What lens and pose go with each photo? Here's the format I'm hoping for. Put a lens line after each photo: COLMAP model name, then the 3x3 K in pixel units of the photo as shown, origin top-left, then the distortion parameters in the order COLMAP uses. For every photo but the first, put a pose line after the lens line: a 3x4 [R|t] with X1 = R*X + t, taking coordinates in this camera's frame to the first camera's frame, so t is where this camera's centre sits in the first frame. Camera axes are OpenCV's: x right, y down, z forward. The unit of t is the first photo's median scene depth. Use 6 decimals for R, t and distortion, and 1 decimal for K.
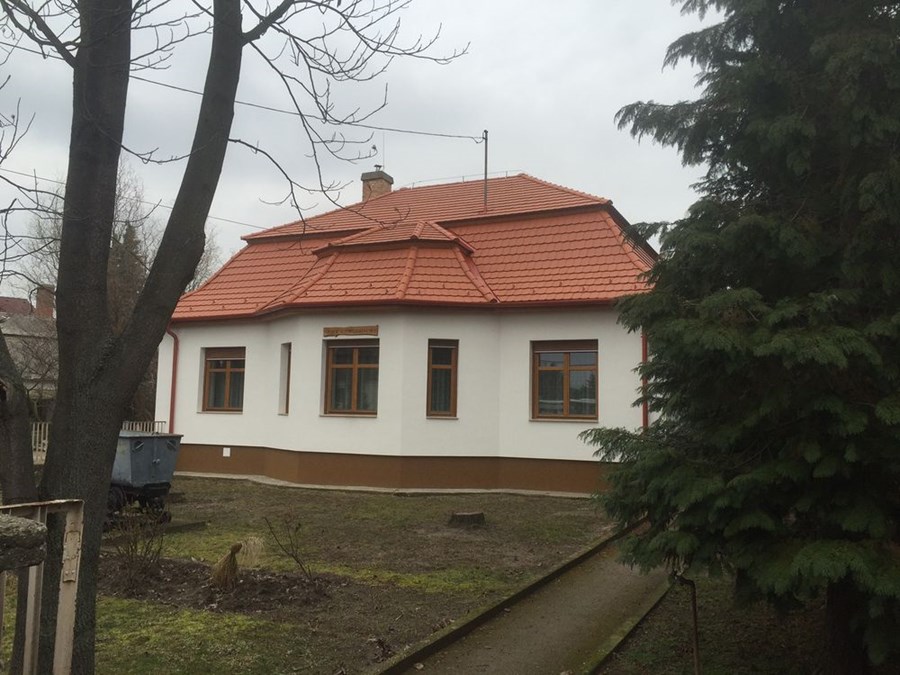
lens RADIAL K [[752.0, 0, 450.0], [0, 752.0, 337.5], [0, 0, 1]] dist [0.077558, -0.109611]
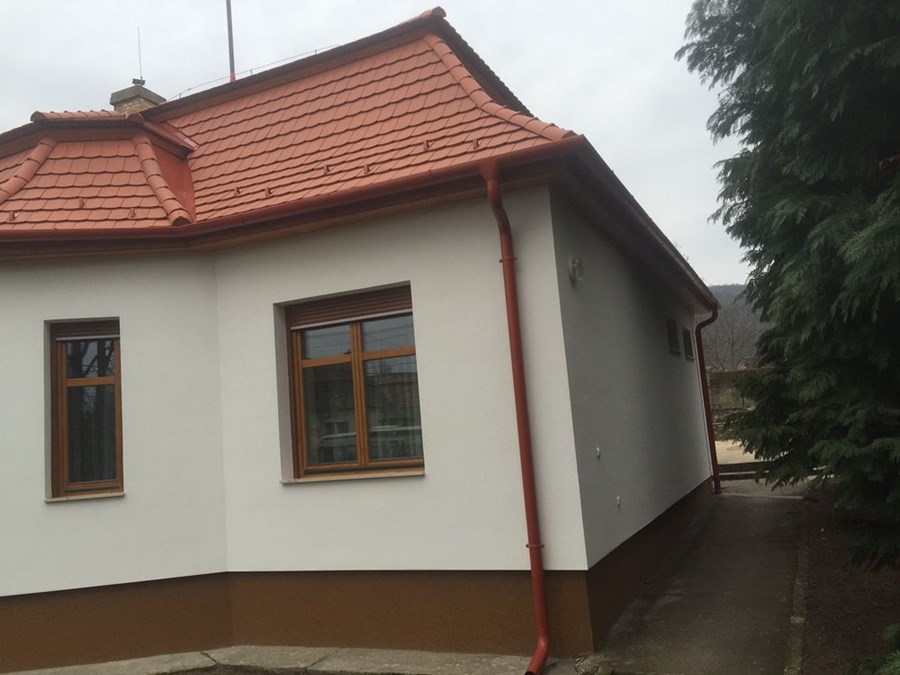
lens RADIAL K [[752.0, 0, 450.0], [0, 752.0, 337.5], [0, 0, 1]] dist [0.077558, -0.109611]
pose [[0.995110, -0.095353, 0.025784, 0.186173], [0.096032, 0.995025, -0.026501, 0.043518], [-0.023128, 0.028848, 0.999316, 0.516934]]
